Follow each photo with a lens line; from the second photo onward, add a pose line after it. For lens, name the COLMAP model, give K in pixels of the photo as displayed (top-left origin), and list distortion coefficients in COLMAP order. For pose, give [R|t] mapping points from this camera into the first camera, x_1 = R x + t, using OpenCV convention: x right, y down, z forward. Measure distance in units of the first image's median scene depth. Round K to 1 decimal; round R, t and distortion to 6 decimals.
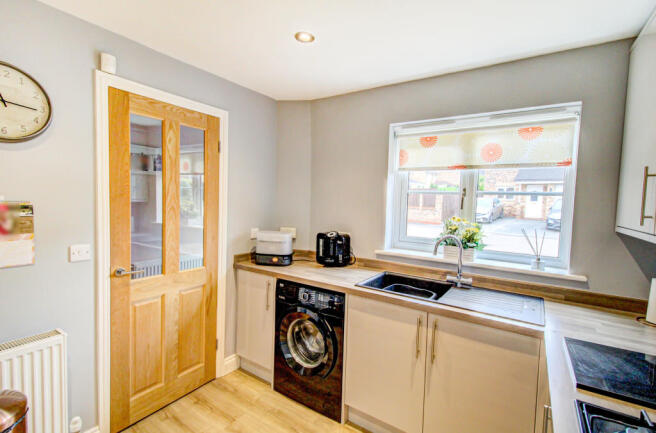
lens RADIAL K [[300.4, 0, 328.0], [0, 300.4, 216.5], [0, 0, 1]] dist [0.000643, 0.000129]
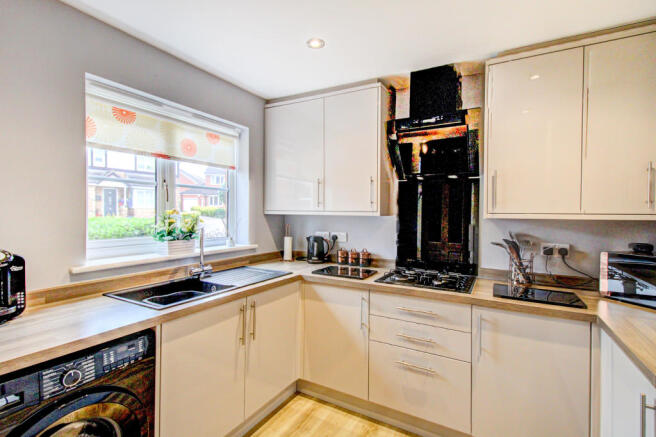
lens RADIAL K [[307.6, 0, 328.4], [0, 307.6, 216.1], [0, 0, 1]] dist [0.001213, -0.000036]
pose [[-0.079543, -0.046328, 0.995754, -0.600012], [0.039018, 0.998009, 0.049550, -0.006520], [-0.996067, 0.042794, -0.077577, 0.617782]]
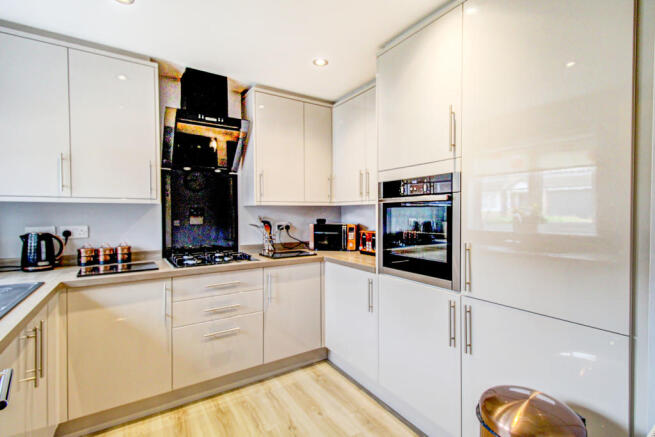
lens RADIAL K [[302.6, 0, 327.5], [0, 302.6, 218.5], [0, 0, 1]] dist [-0.000447, -0.000153]
pose [[-0.923126, -0.039122, 0.382503, -0.455110], [-0.008171, 0.996582, 0.082209, 0.014840], [-0.384412, 0.072764, -0.920290, 1.078152]]
